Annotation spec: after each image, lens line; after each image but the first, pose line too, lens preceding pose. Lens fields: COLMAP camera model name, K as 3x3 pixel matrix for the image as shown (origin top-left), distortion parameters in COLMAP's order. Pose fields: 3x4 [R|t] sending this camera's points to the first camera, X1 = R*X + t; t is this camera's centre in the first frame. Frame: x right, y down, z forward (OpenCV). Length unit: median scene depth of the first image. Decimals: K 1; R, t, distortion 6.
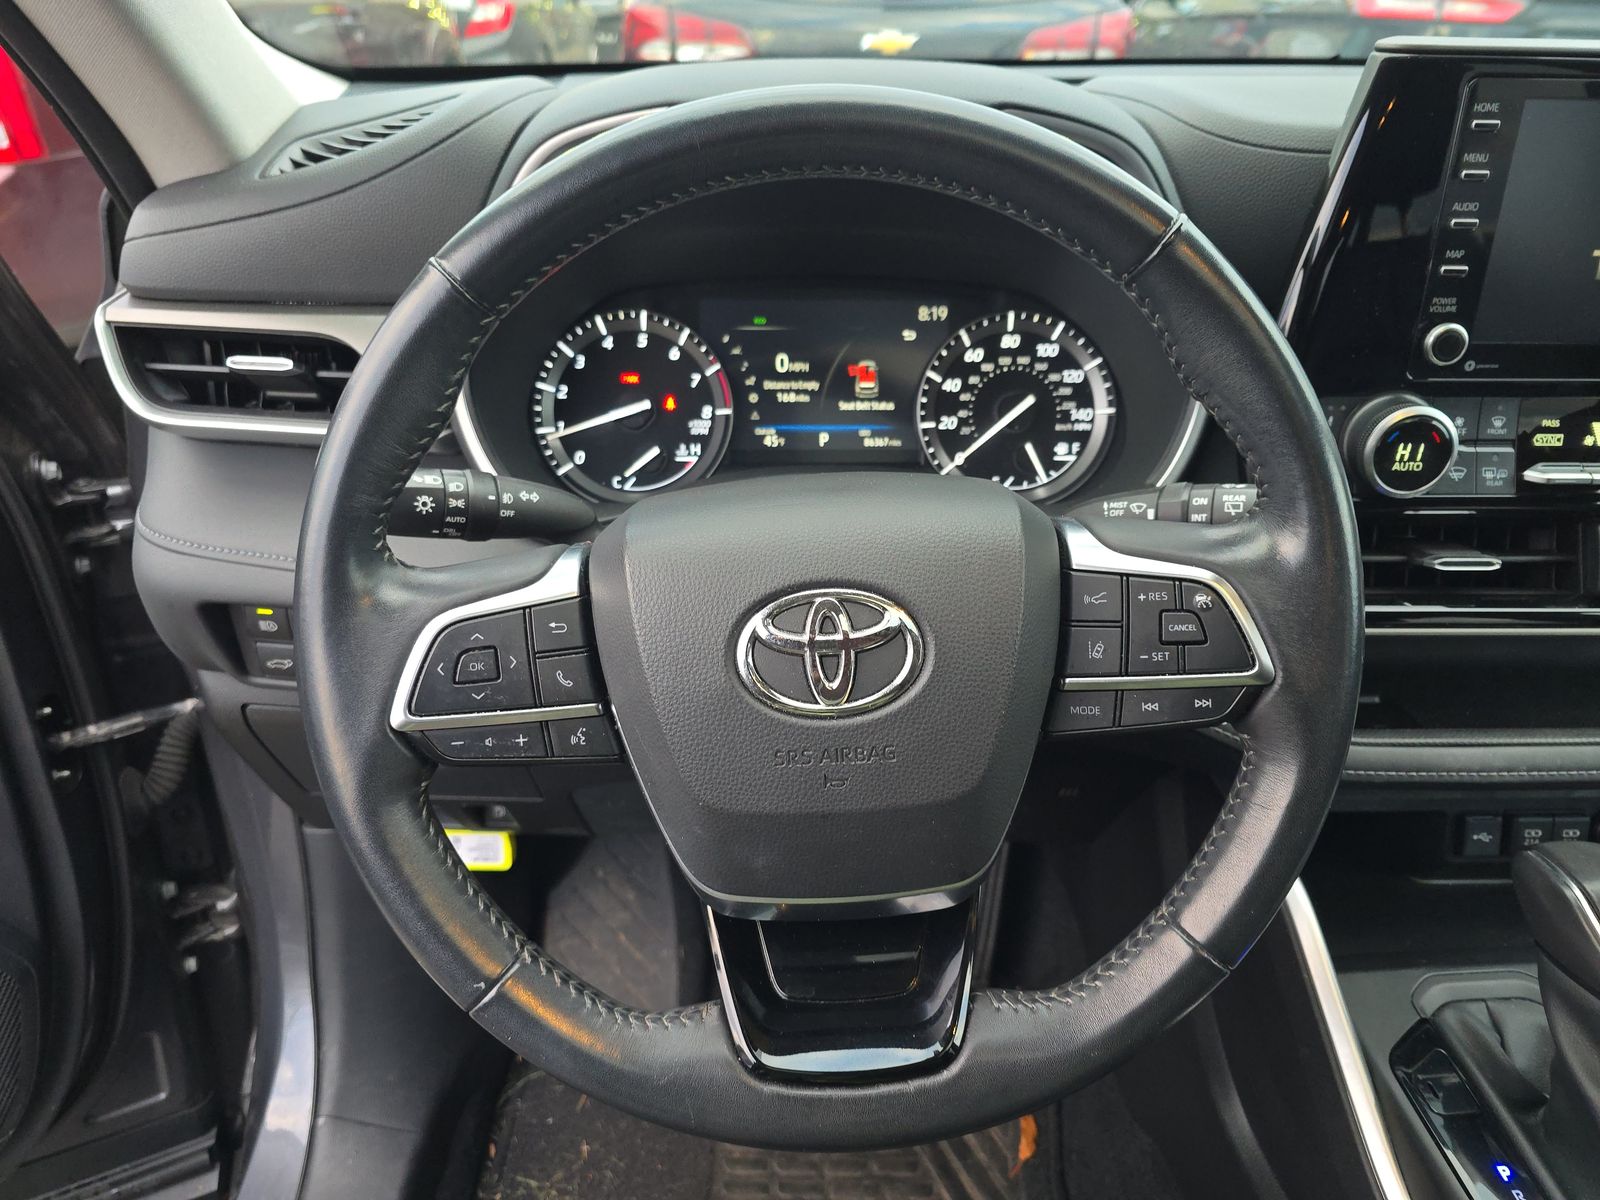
lens RADIAL K [[857.8, 0, 800.0], [0, 857.8, 600.0], [0, 0, 1]] dist [-0.000455, -0.051462]
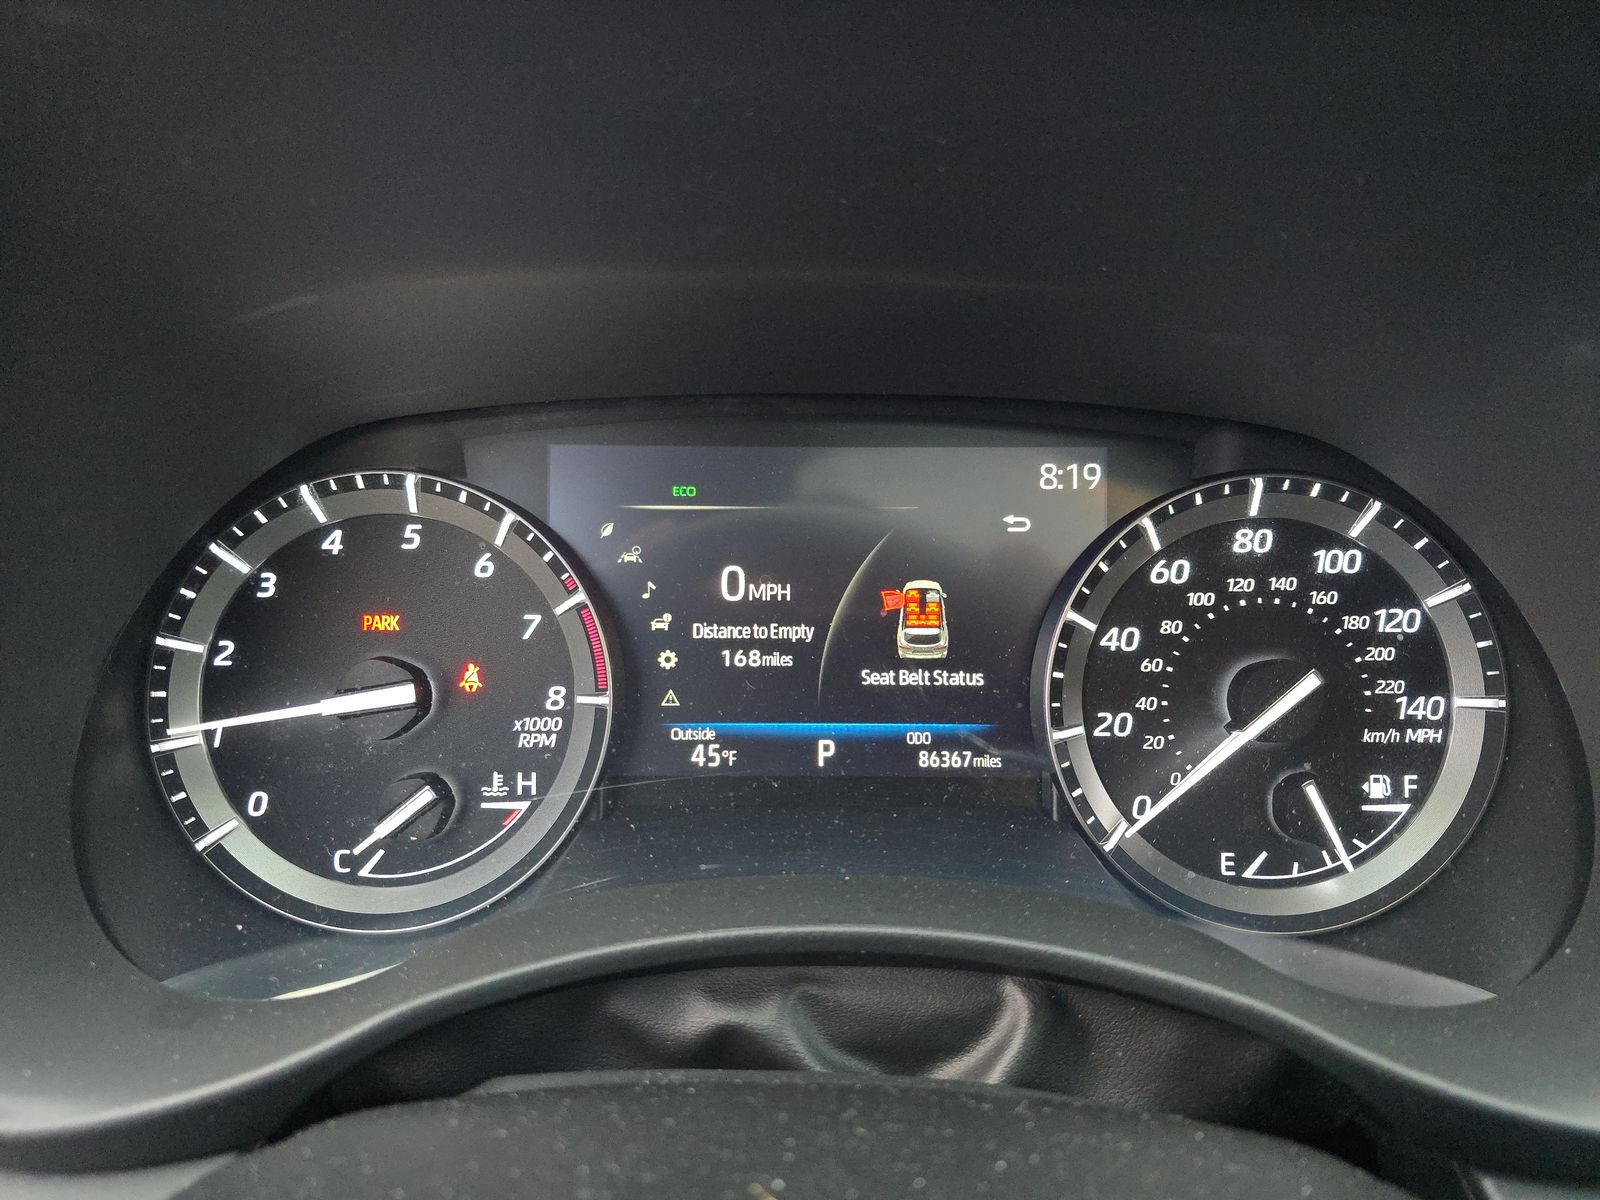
lens RADIAL K [[857.8, 0, 800.0], [0, 857.8, 600.0], [0, 0, 1]] dist [-0.000455, -0.051462]
pose [[0.999848, 0.005357, -0.016596, 0.022067], [-0.007416, 0.991925, -0.126611, -0.214178], [0.015784, 0.126715, 0.991814, 0.565506]]
